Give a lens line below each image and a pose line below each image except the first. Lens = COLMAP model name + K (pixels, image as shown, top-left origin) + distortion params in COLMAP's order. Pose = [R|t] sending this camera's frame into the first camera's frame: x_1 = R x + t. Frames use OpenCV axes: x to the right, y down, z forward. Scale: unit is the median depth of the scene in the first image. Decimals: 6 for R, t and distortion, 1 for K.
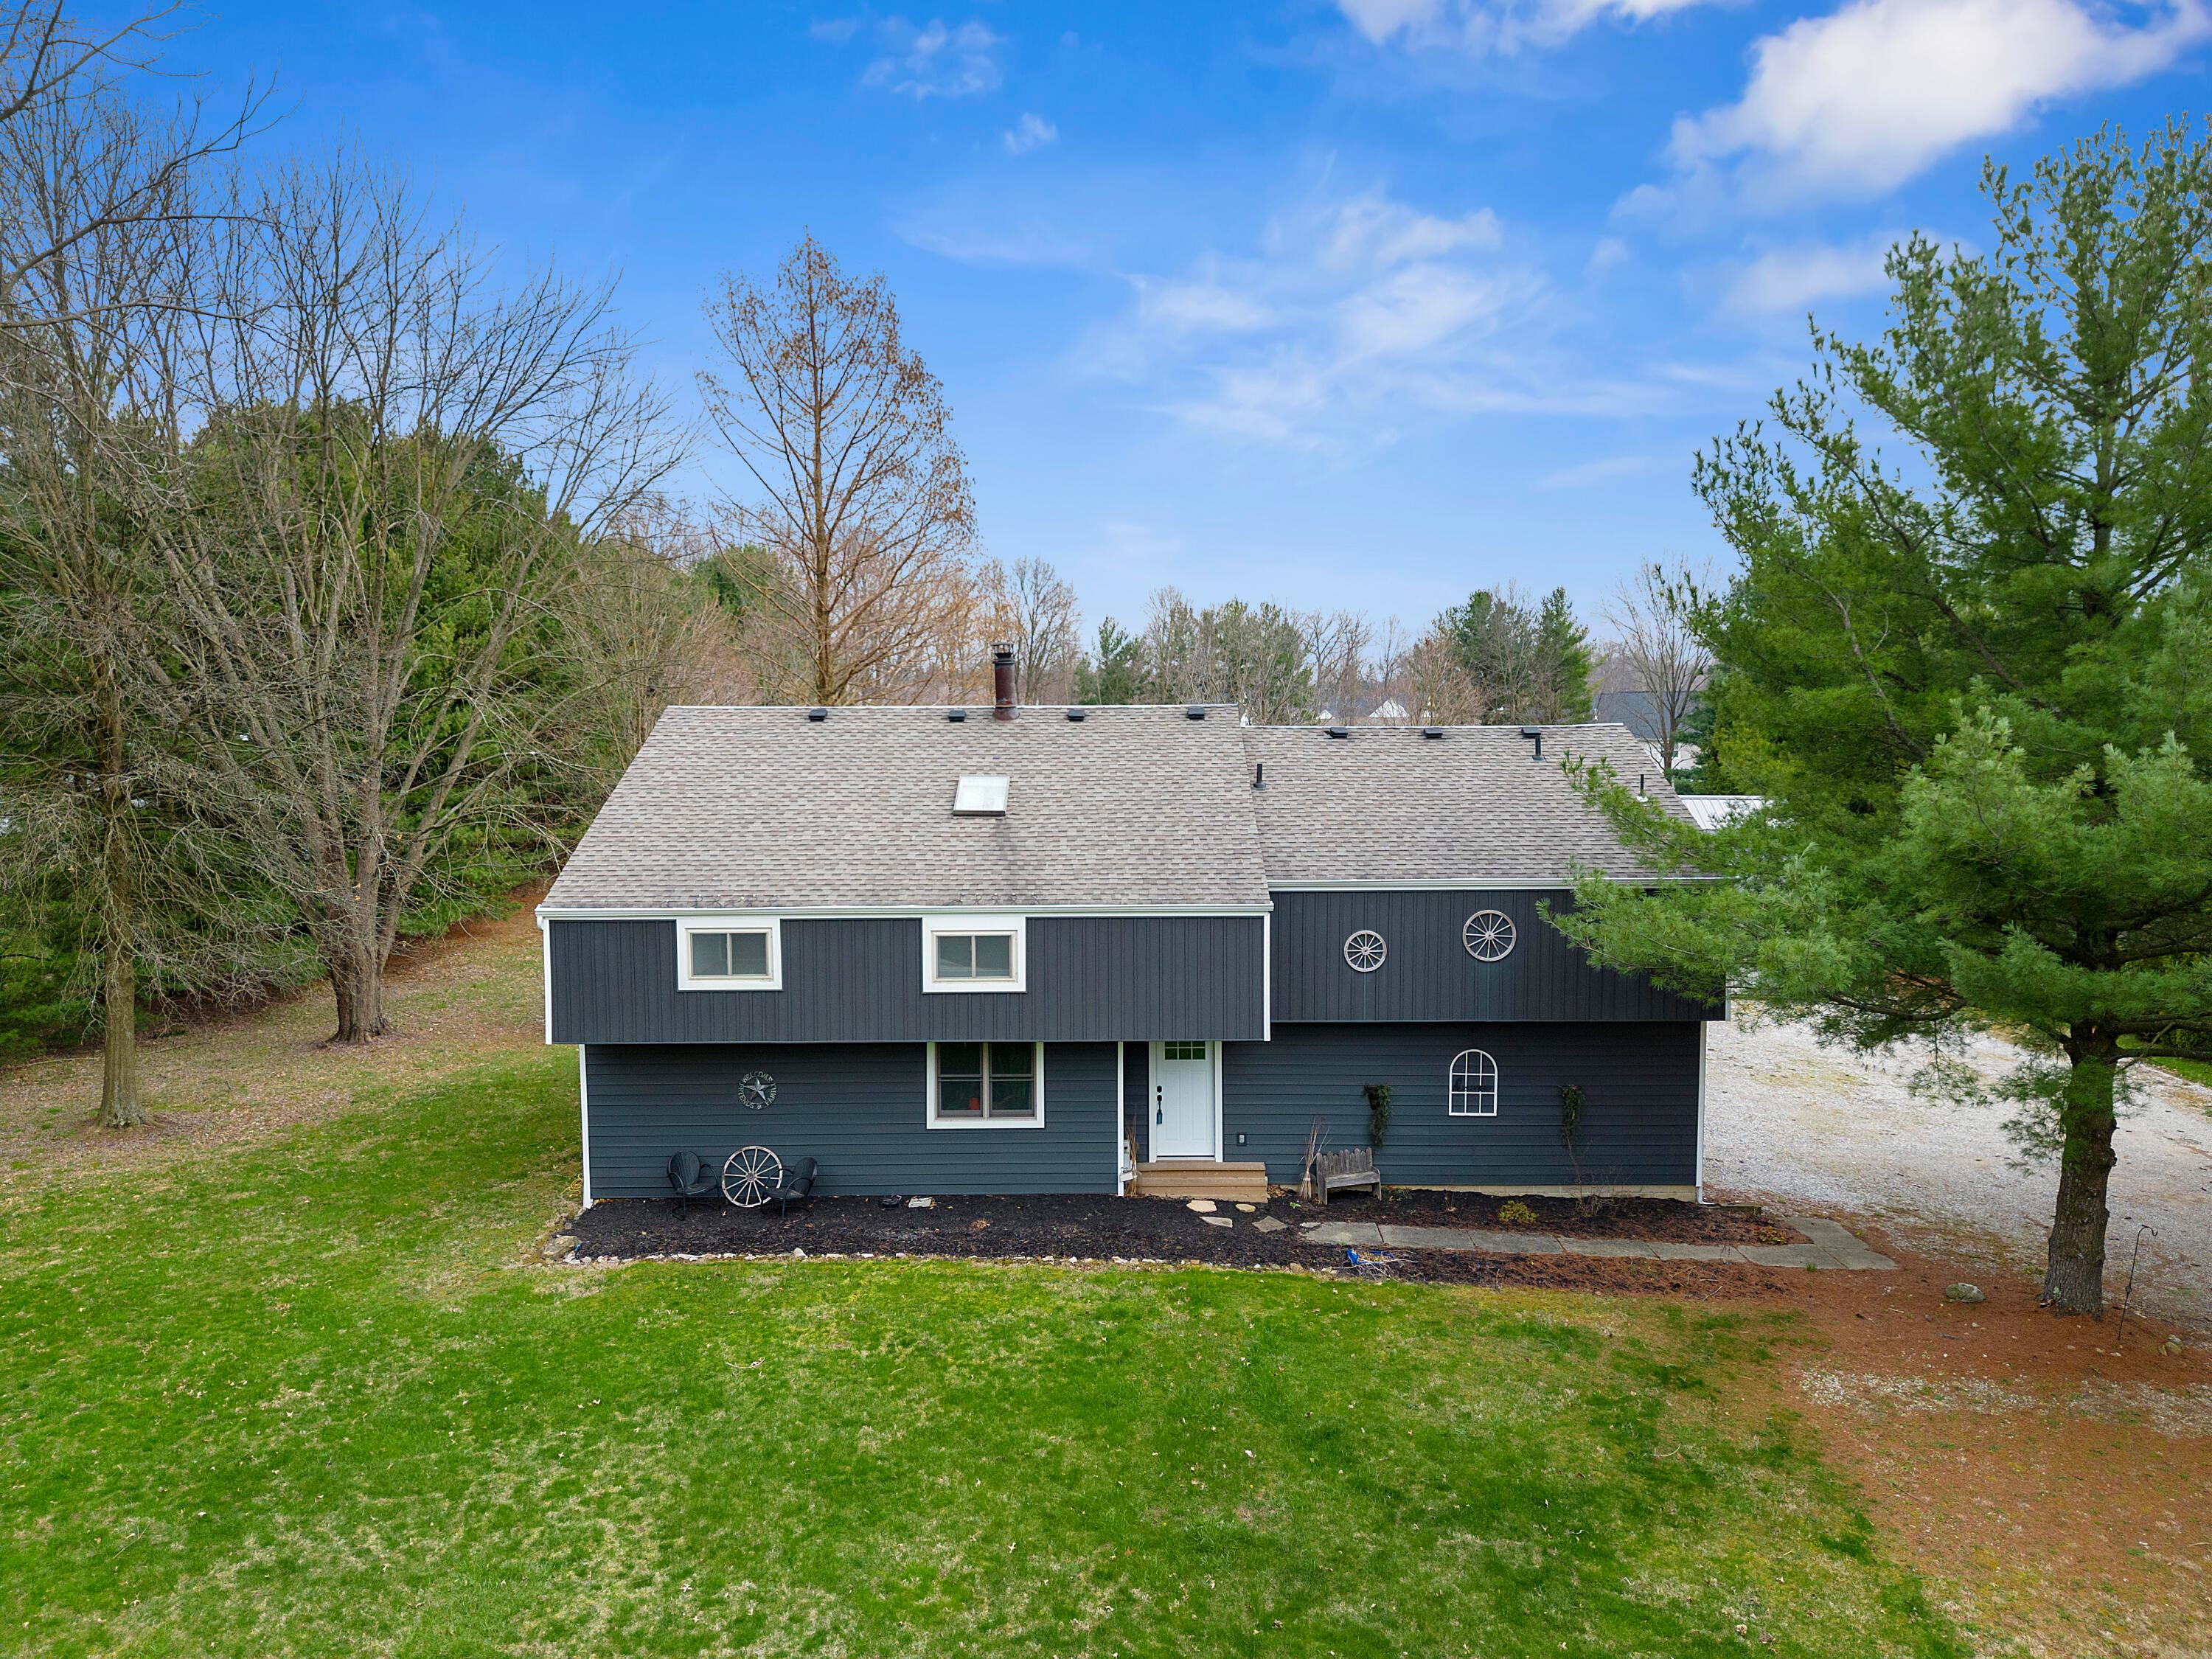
lens RADIAL K [[1547.7, 0, 1113.0], [0, 1547.7, 824.1], [0, 0, 1]] dist [0.059552, -0.039958]
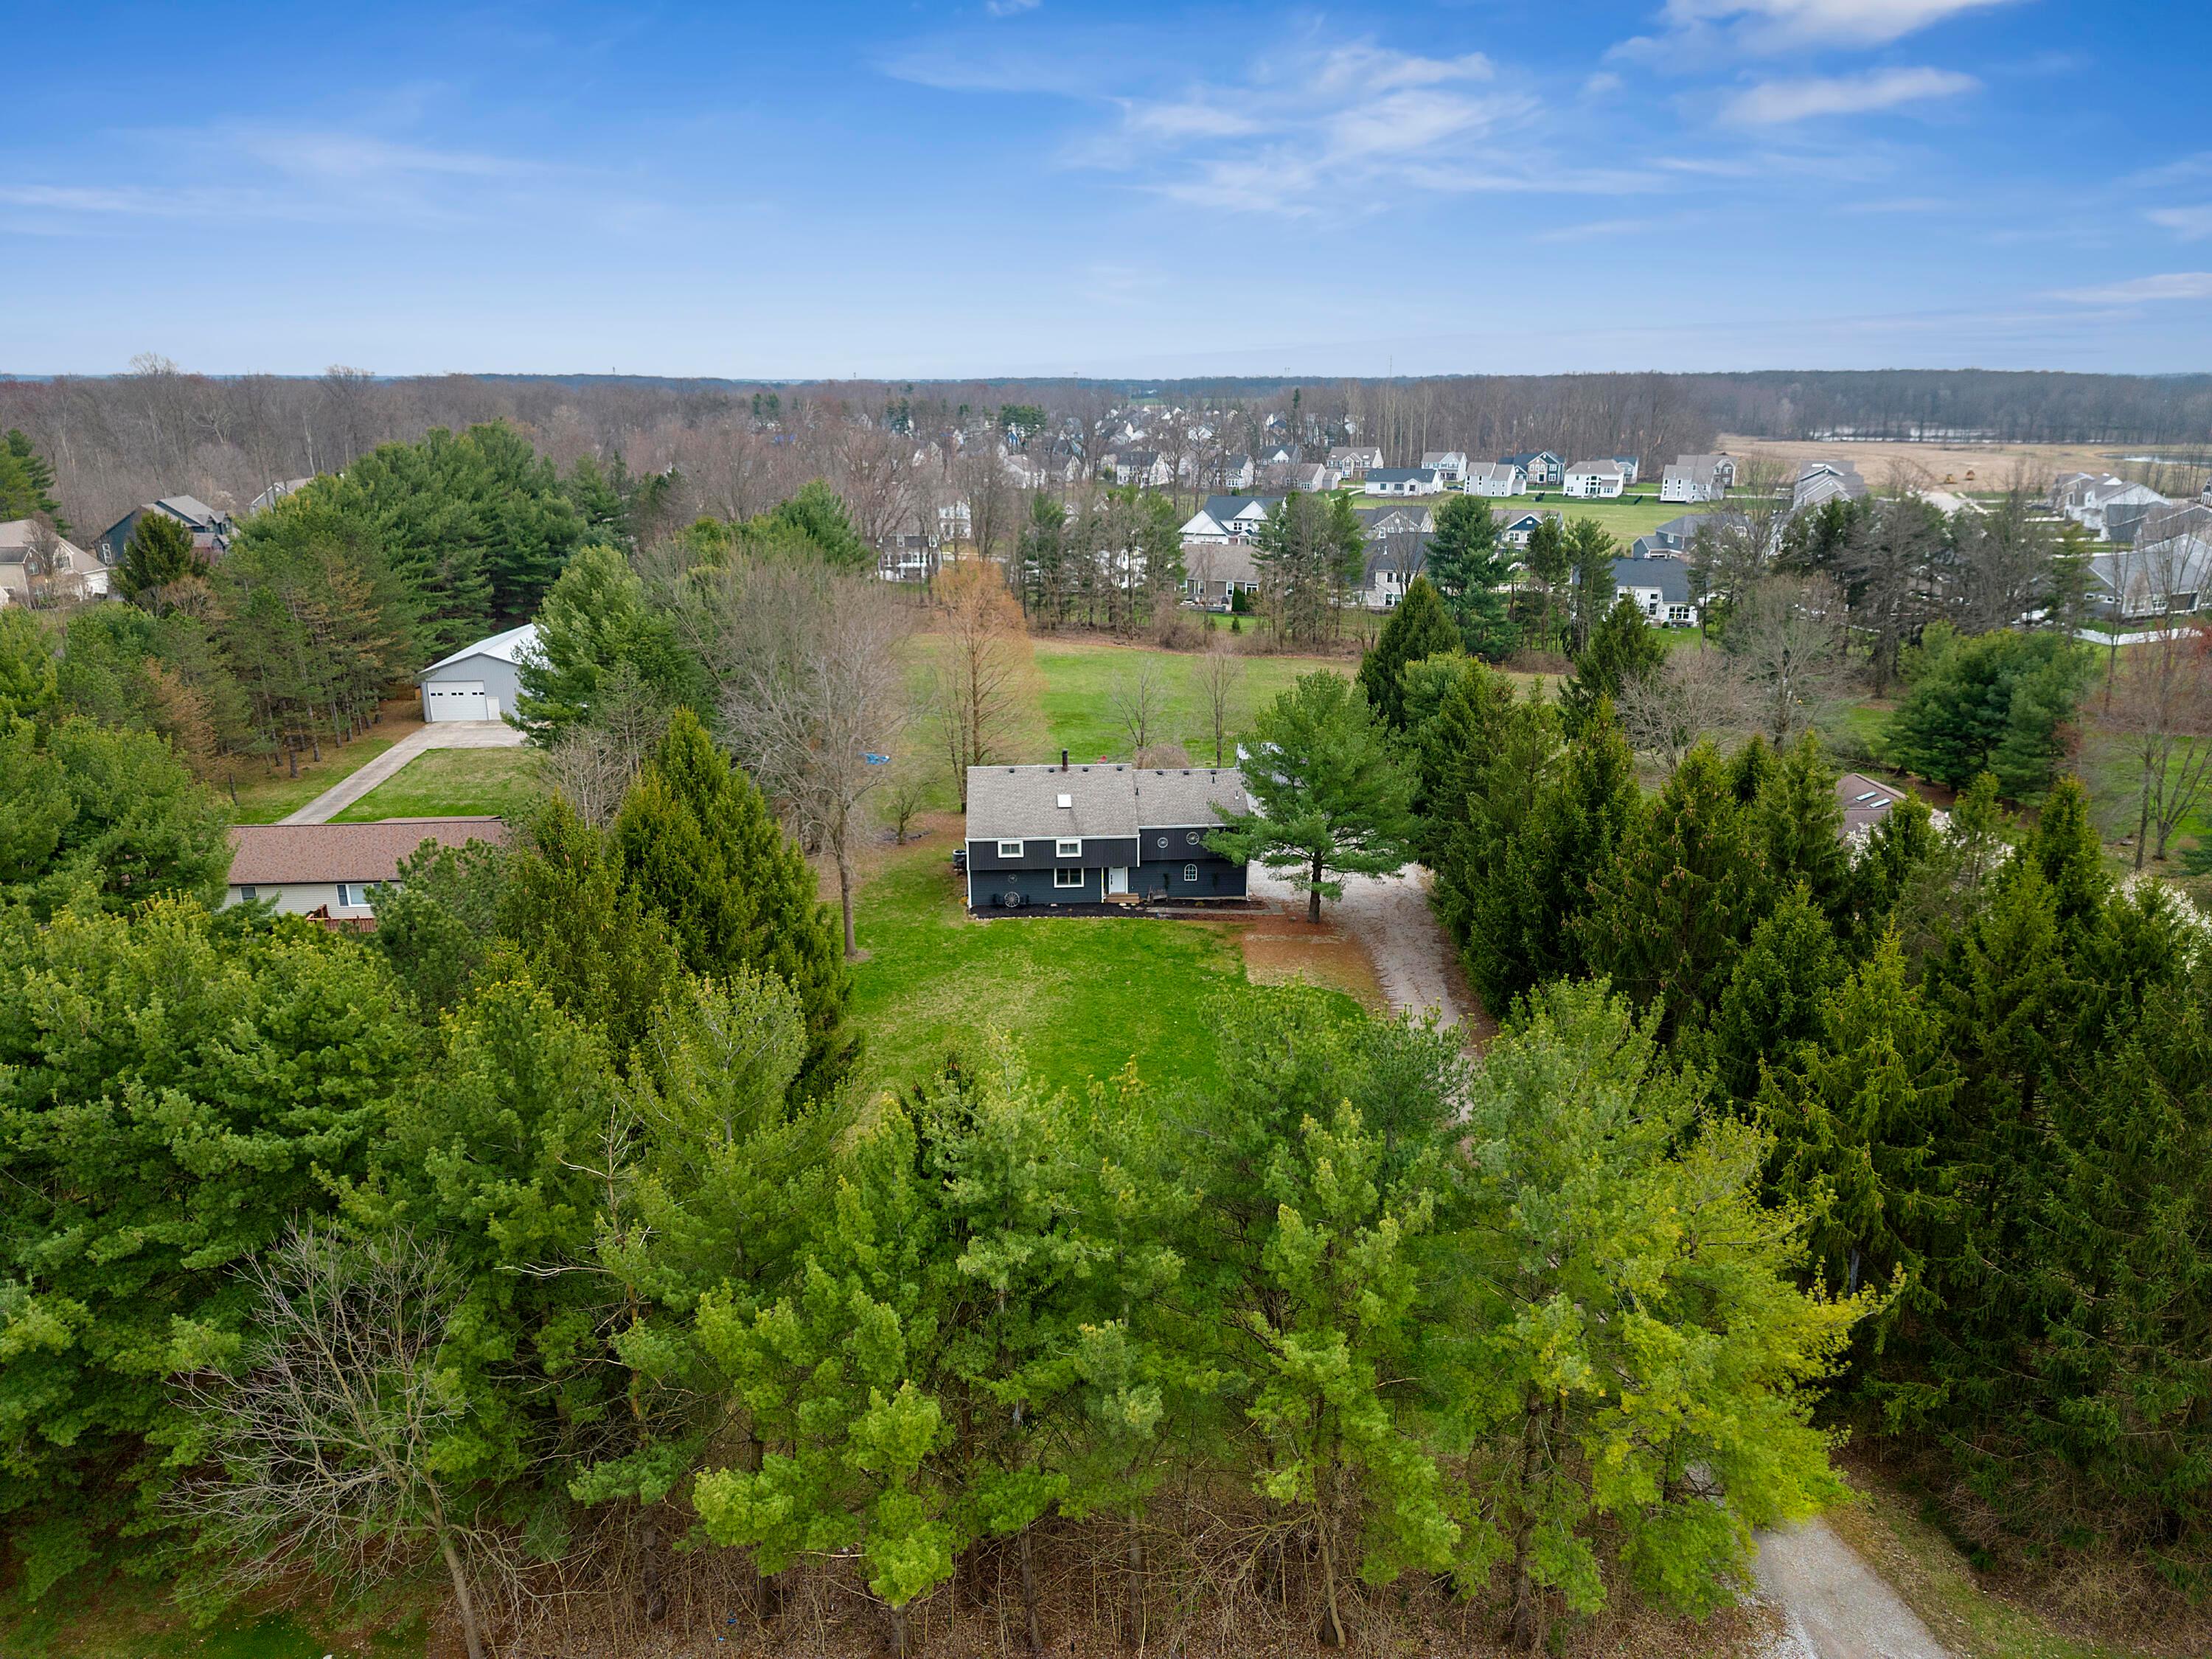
lens RADIAL K [[1533.2, 0, 1121.3], [0, 1533.2, 844.2], [0, 0, 1]] dist [0.054816, -0.013332]
pose [[0.997305, -0.020012, 0.070581, -0.252434], [0.004801, 0.977816, 0.209412, -0.833280], [-0.073206, -0.208509, 0.975277, -3.208332]]
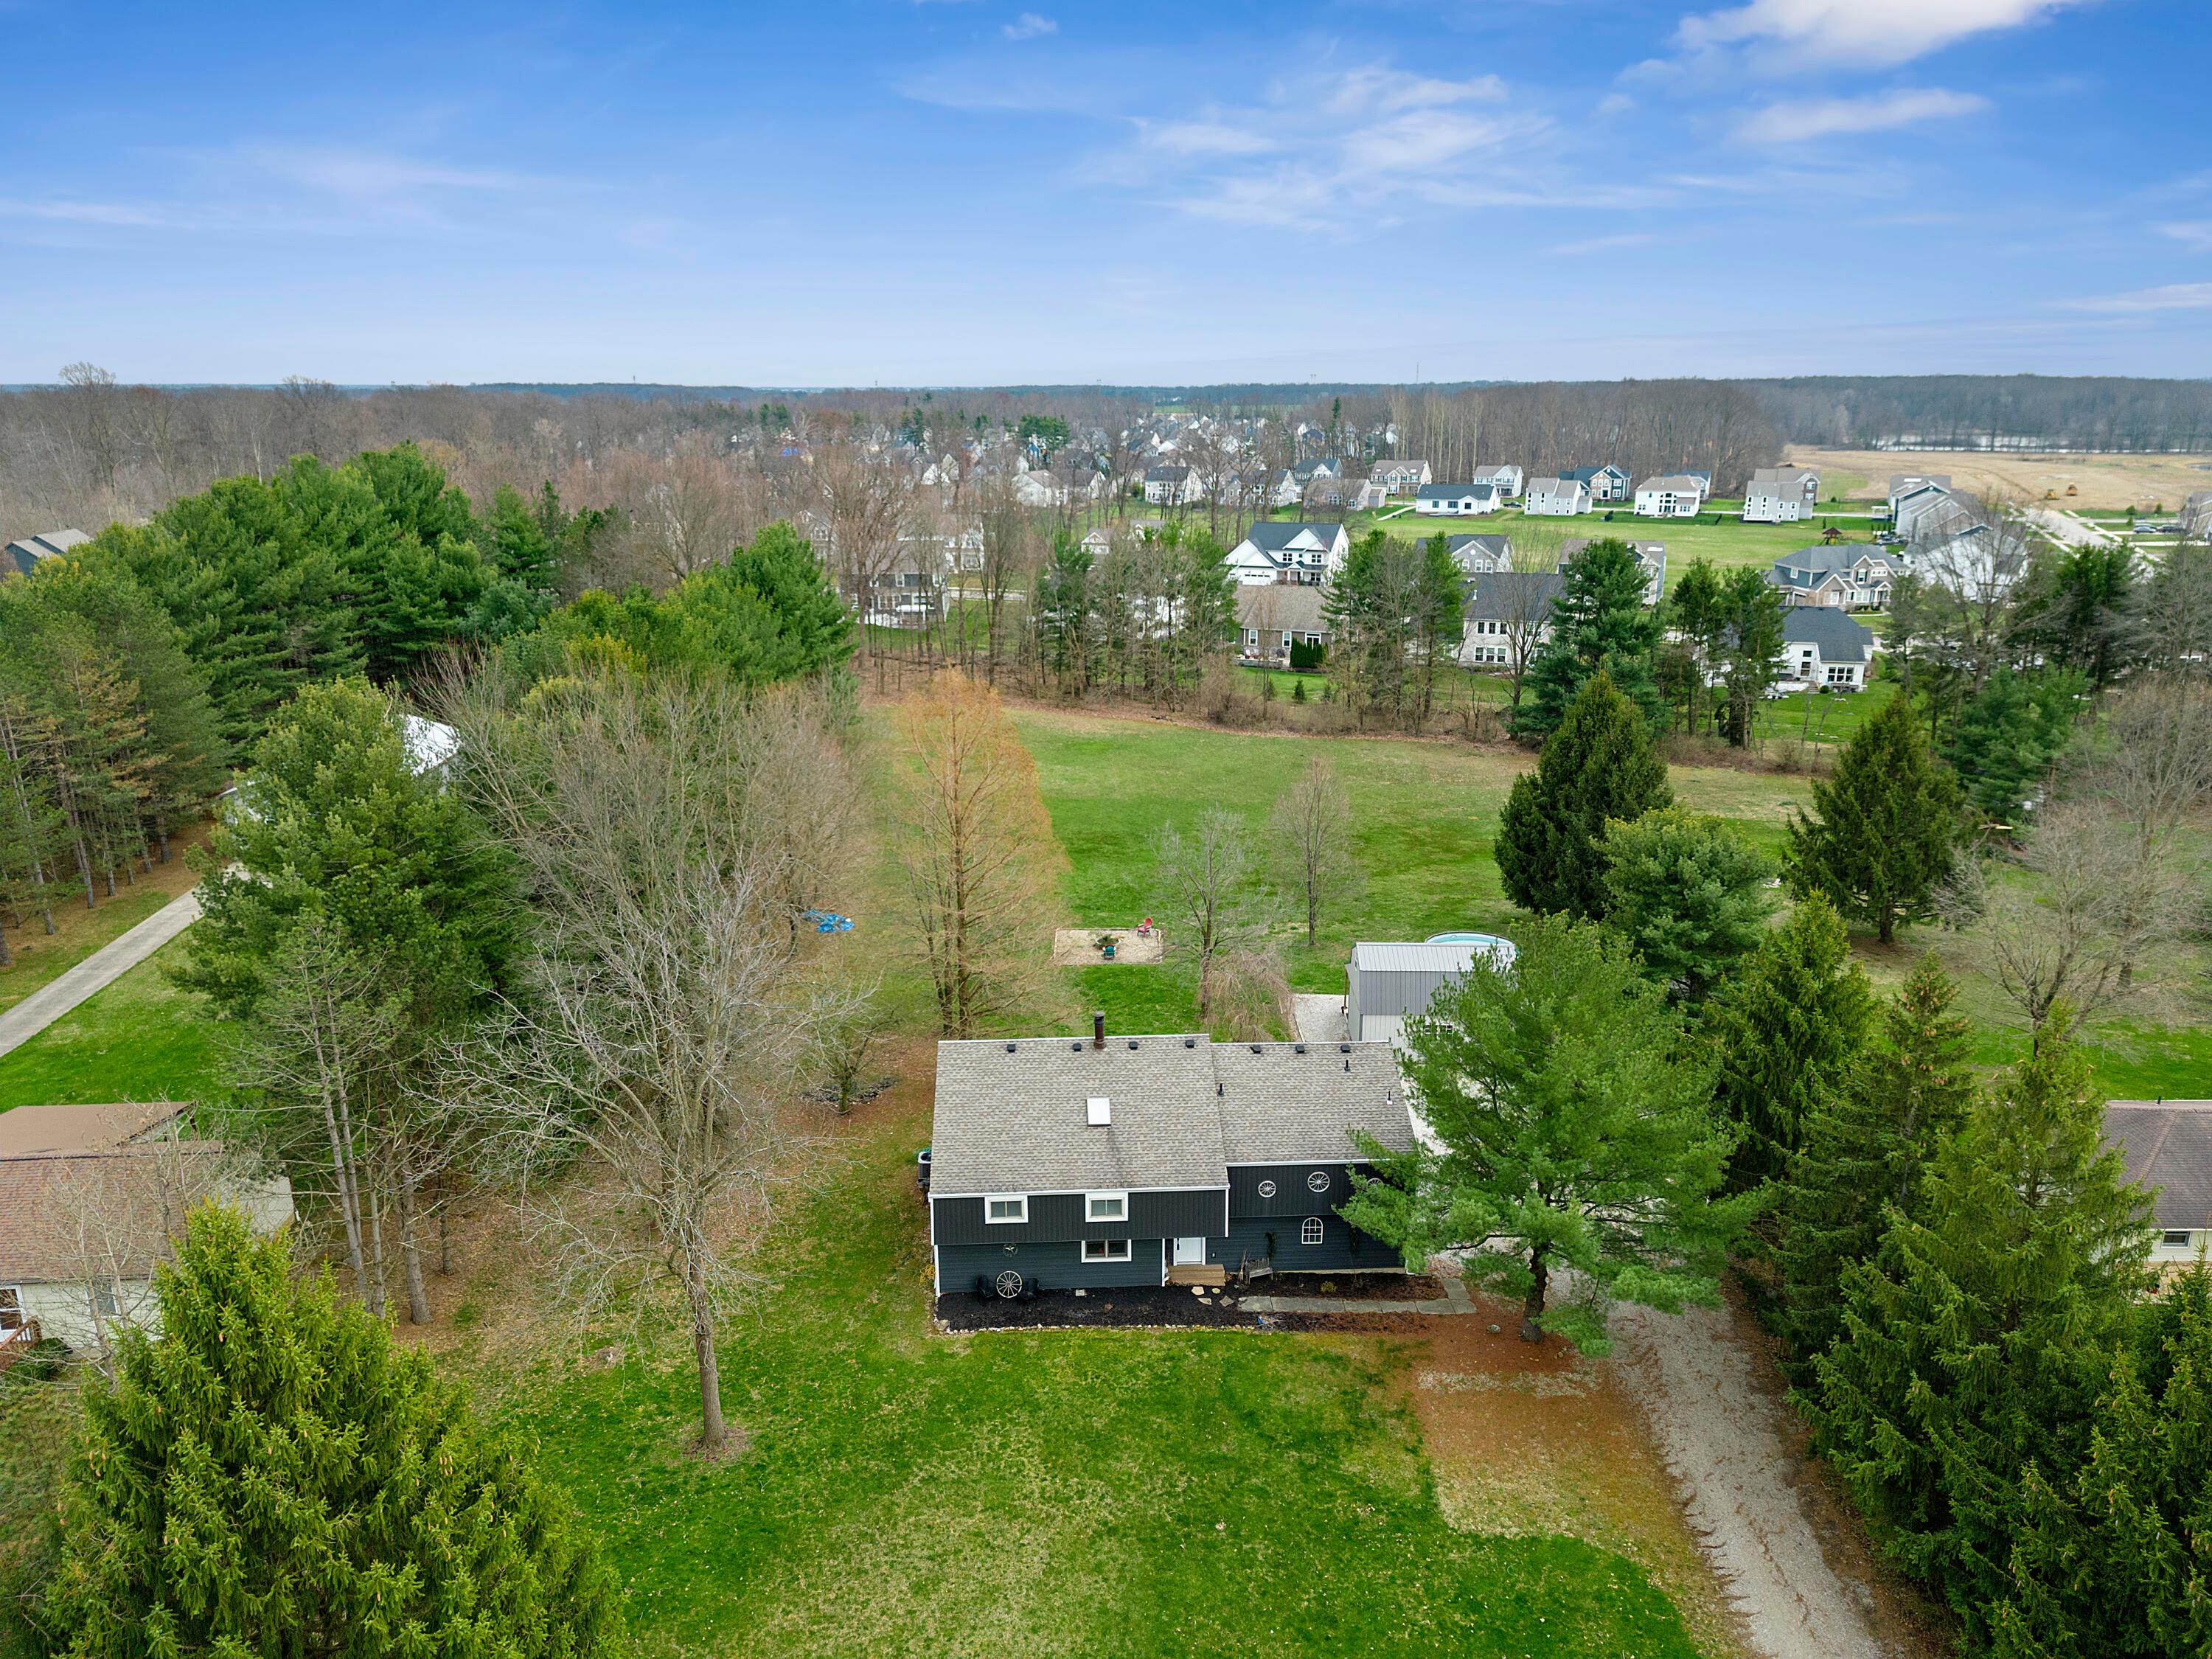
lens RADIAL K [[1547.7, 0, 1113.1], [0, 1547.7, 821.5], [0, 0, 1]] dist [0.059552, -0.039958]
pose [[0.998538, -0.015169, 0.051885, -0.207533], [0.005066, 0.981856, 0.189560, -1.022362], [-0.053819, -0.189020, 0.980497, -1.342077]]
